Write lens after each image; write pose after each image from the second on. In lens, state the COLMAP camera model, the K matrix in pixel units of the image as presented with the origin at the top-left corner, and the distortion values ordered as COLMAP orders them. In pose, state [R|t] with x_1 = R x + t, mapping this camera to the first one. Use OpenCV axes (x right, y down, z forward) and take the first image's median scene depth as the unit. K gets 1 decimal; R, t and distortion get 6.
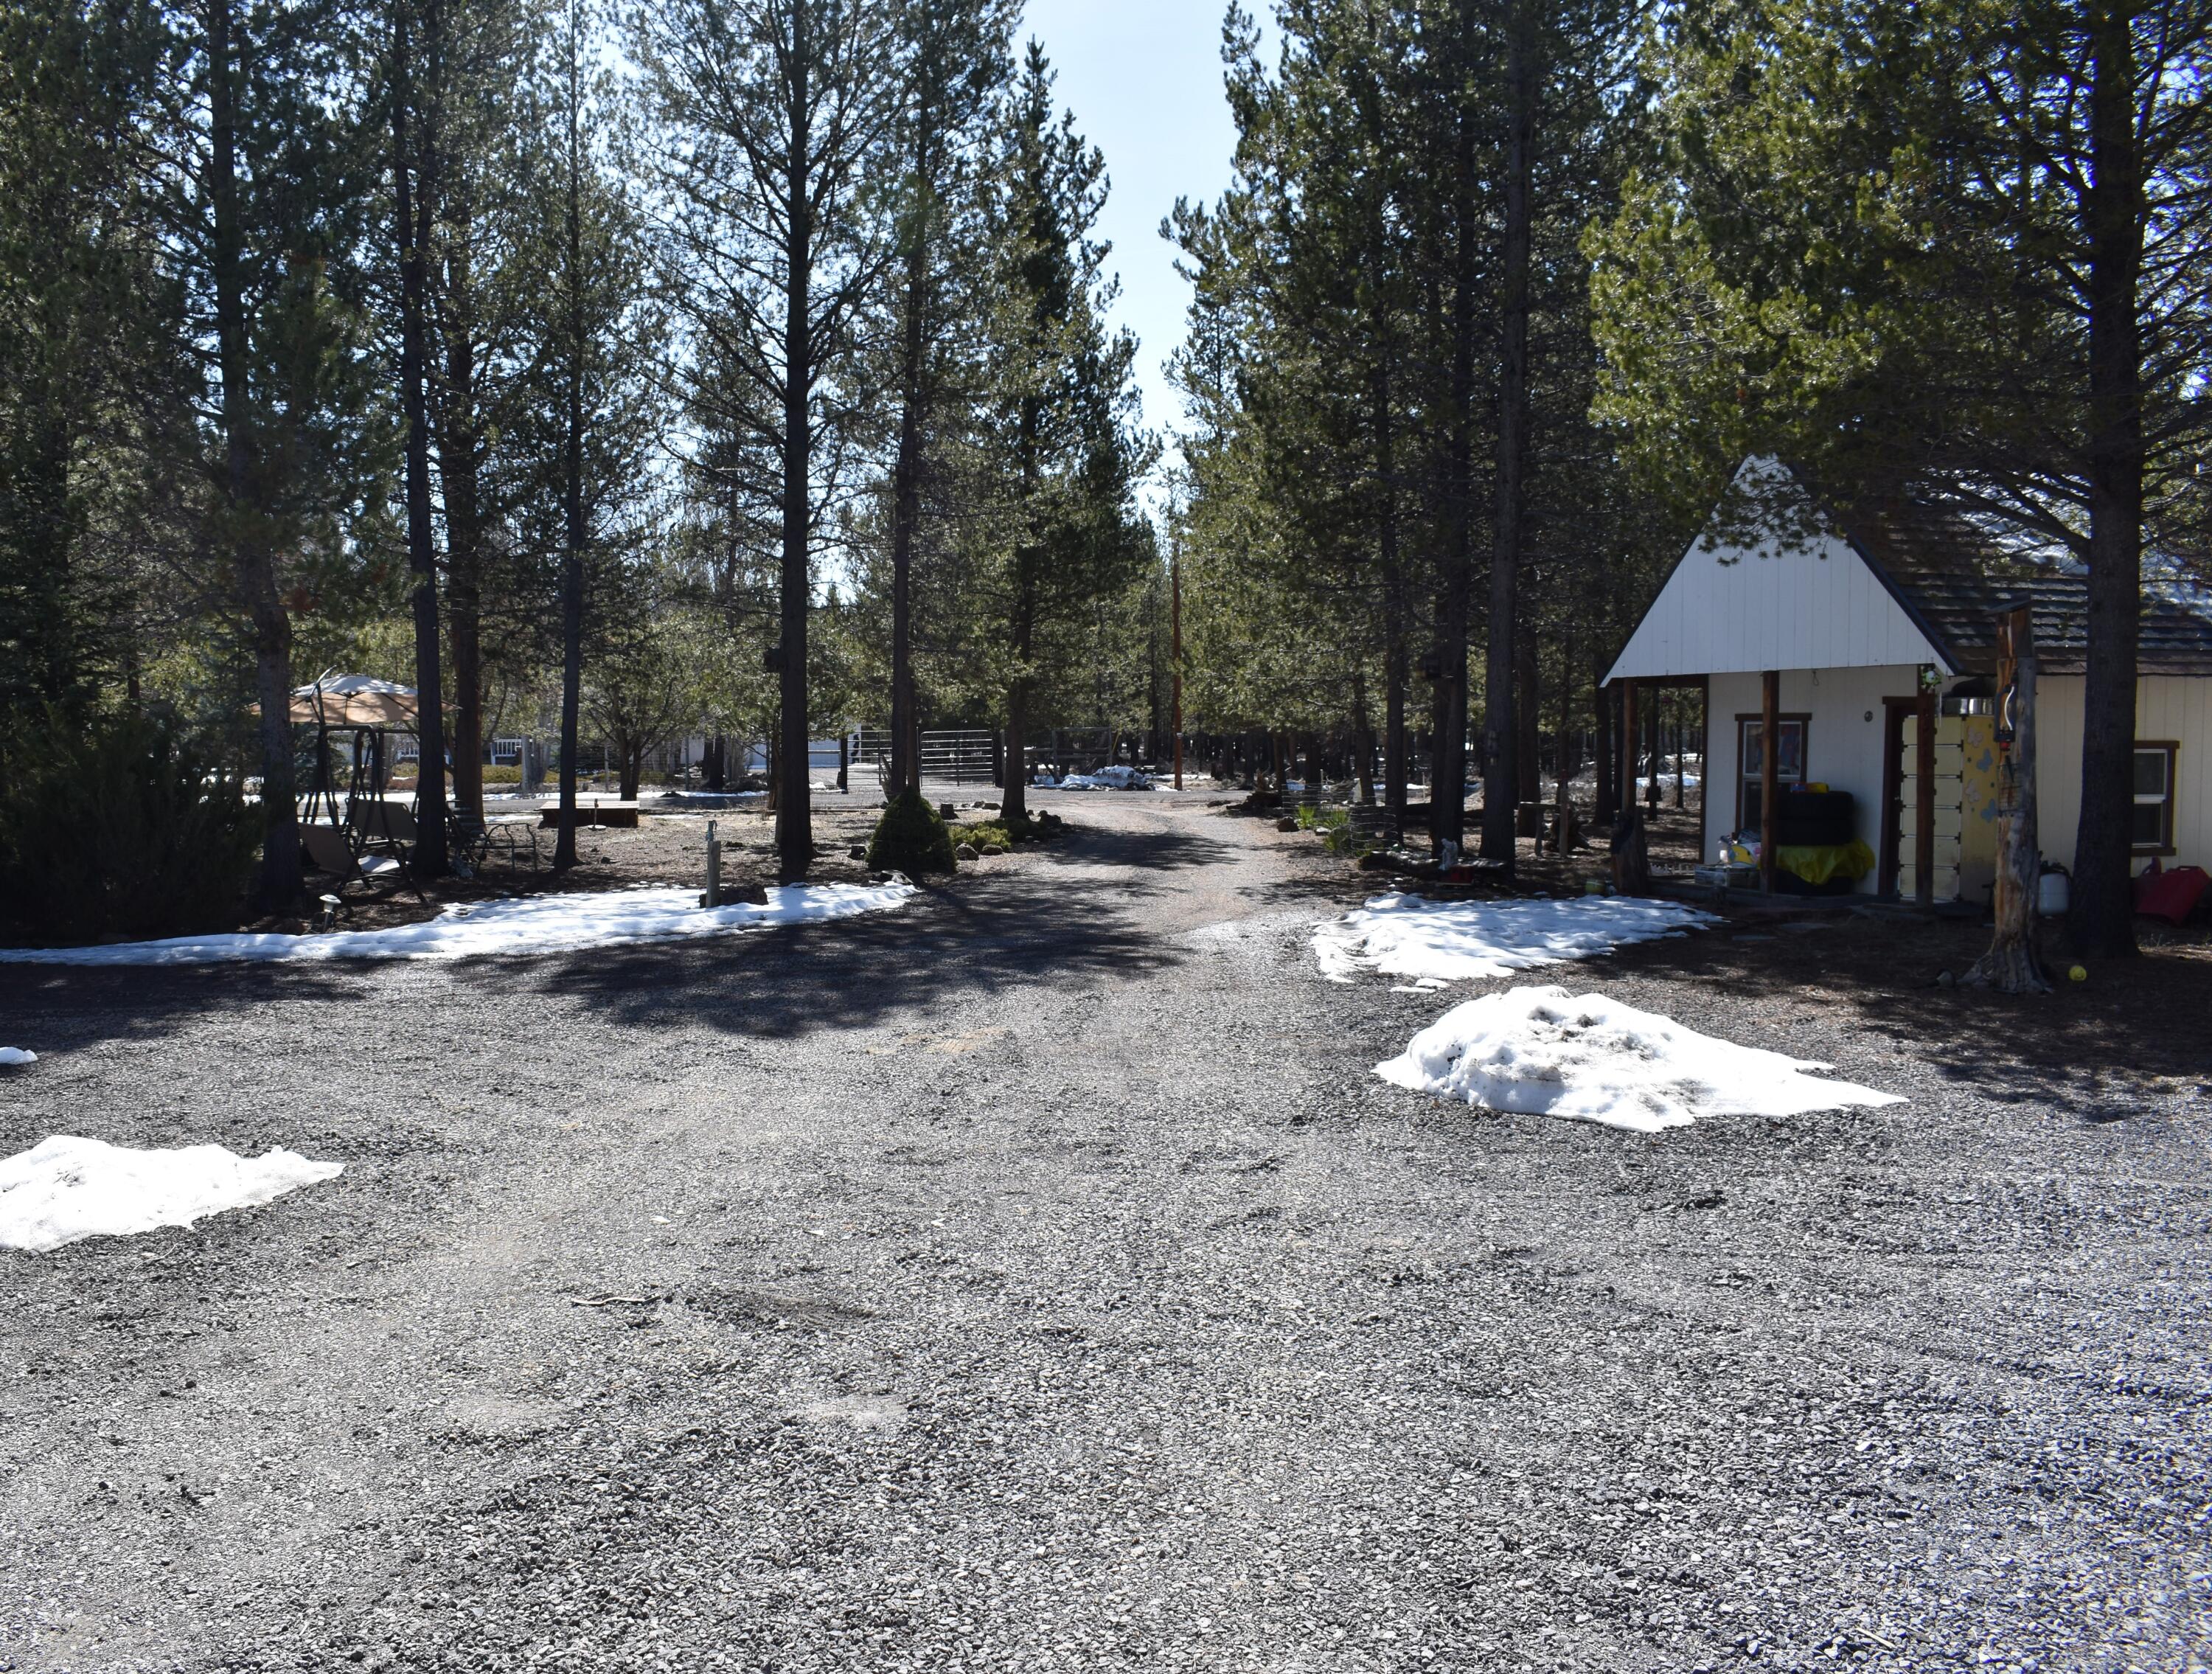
lens RADIAL K [[1769.0, 0, 1106.0], [0, 1769.0, 837.0], [0, 0, 1]] dist [-0.084321, 0.002950]
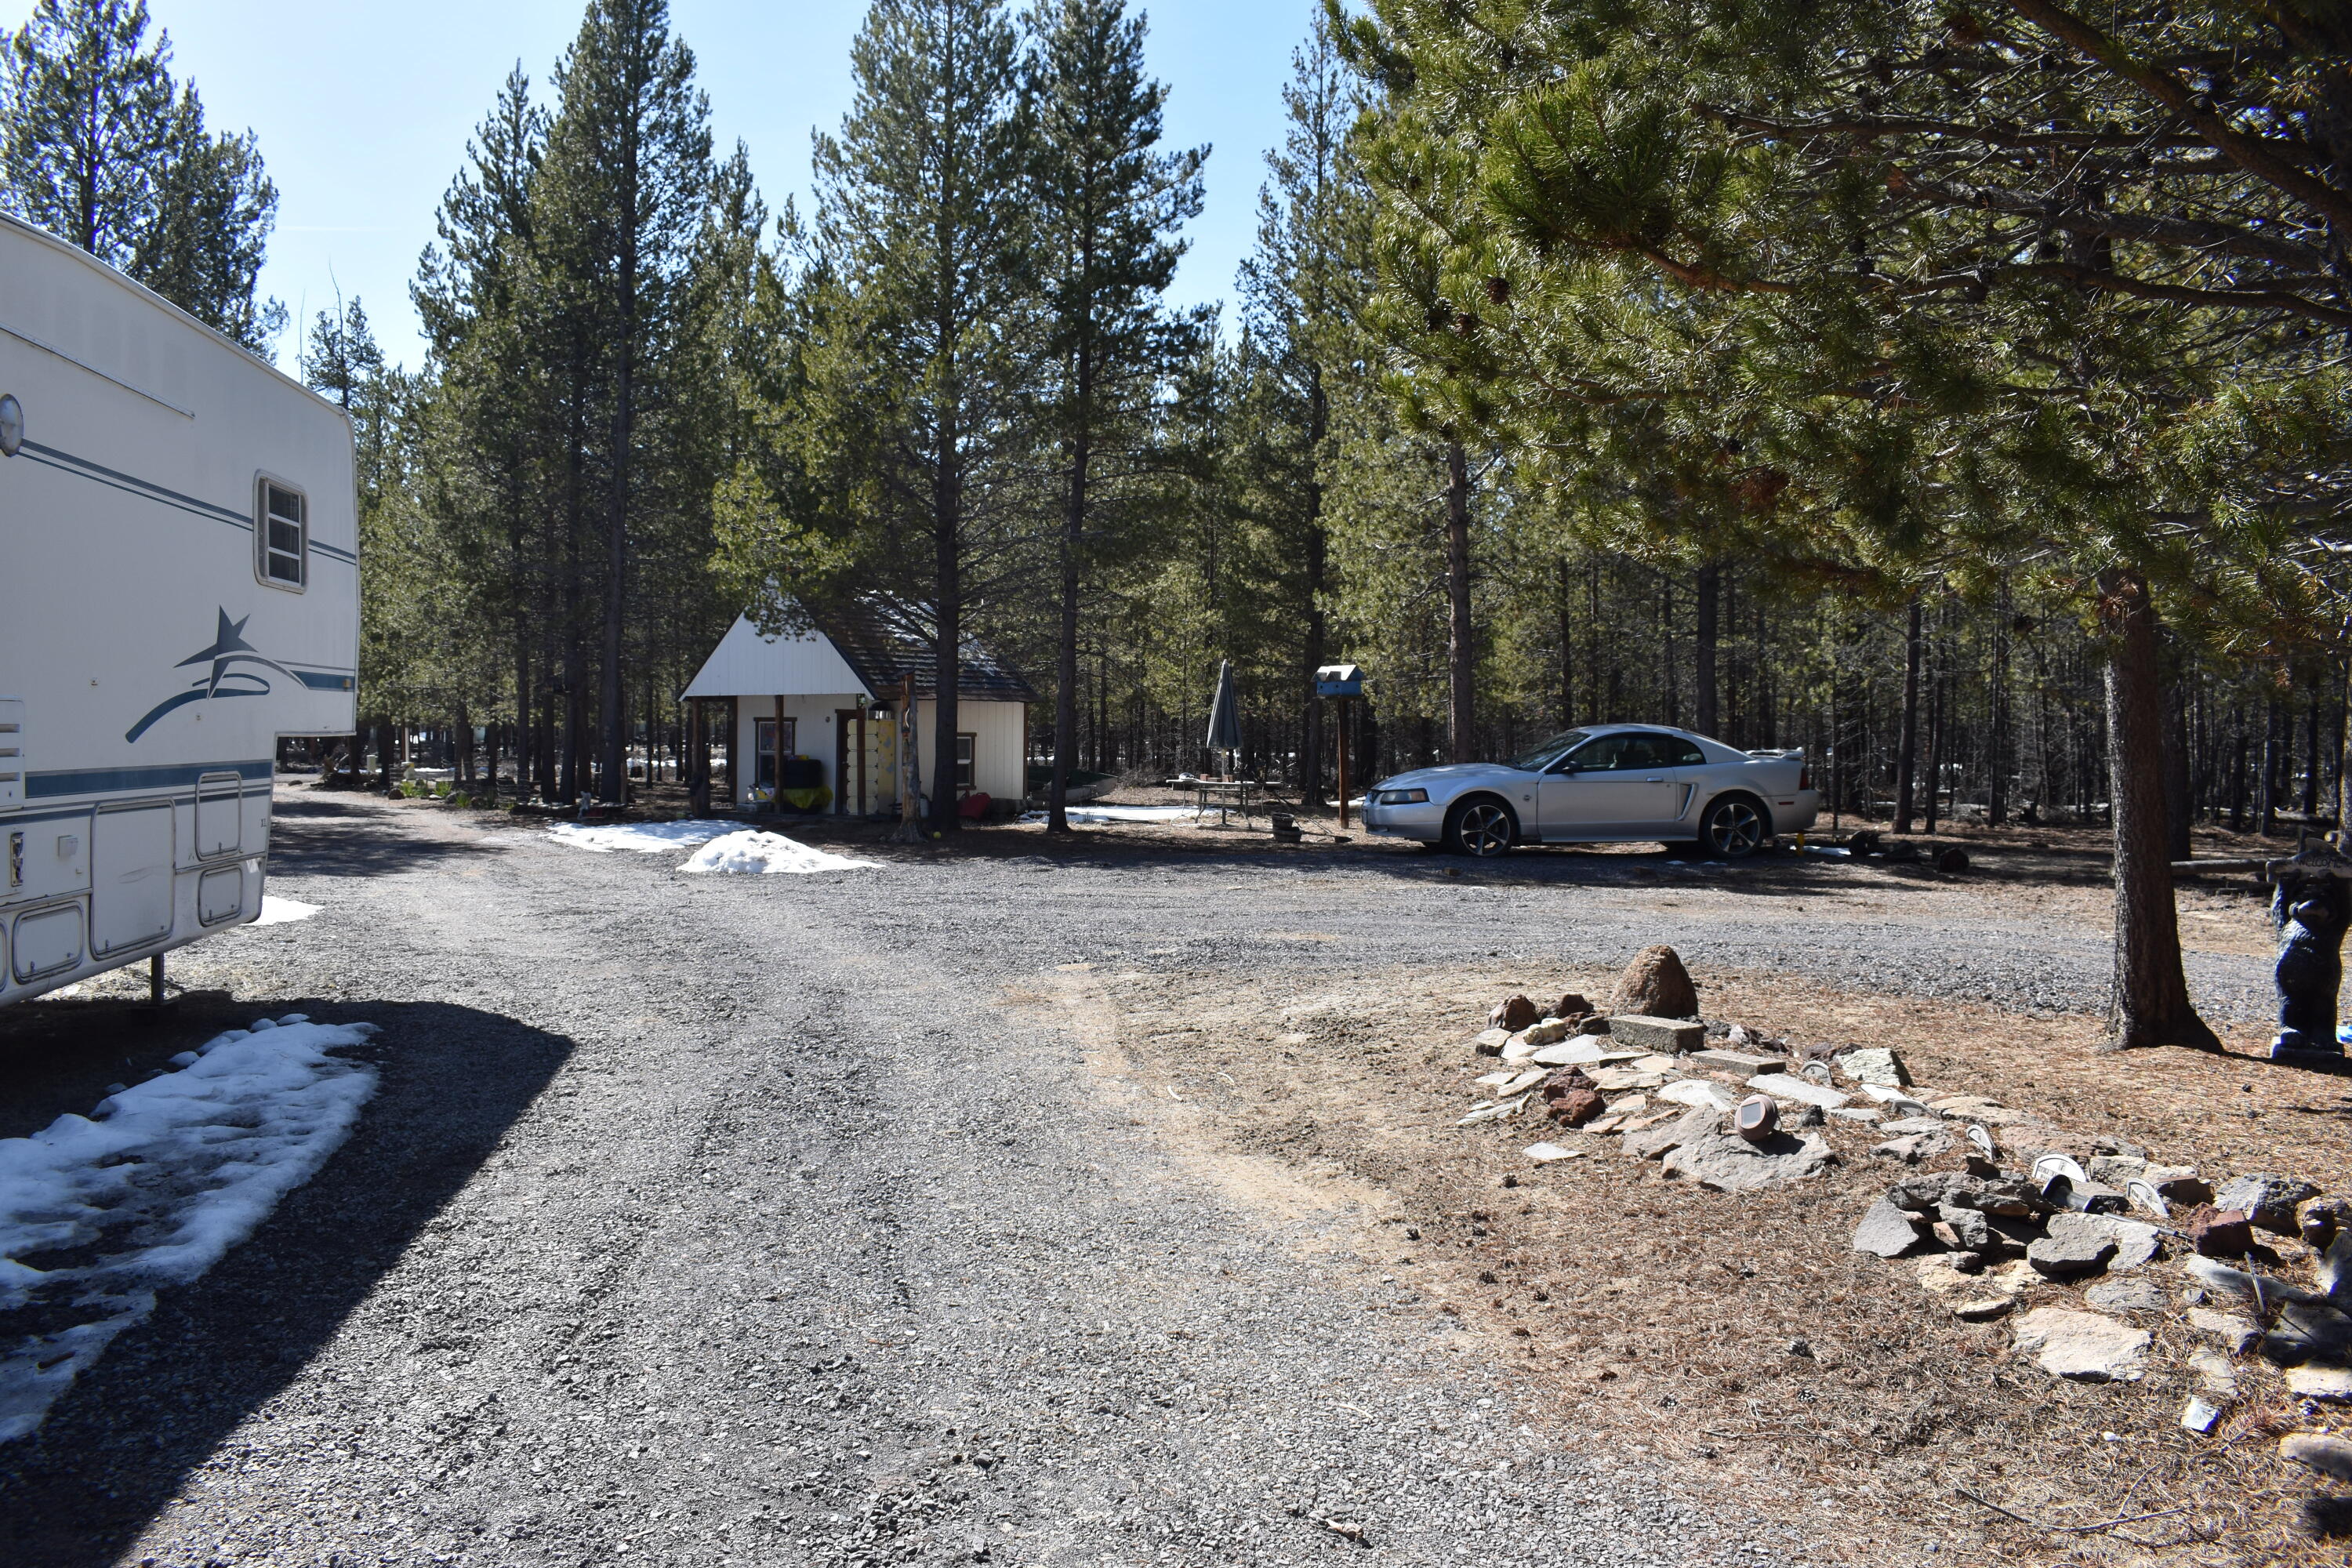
lens RADIAL K [[1845.5, 0, 1176.0], [0, 1845.5, 784.0], [0, 0, 1]] dist [-0.096170, -0.000061]
pose [[0.789110, -0.010319, 0.614165, -0.526693], [0.027344, 0.999458, -0.018339, 0.051095], [-0.613642, 0.031265, 0.788965, -0.863460]]
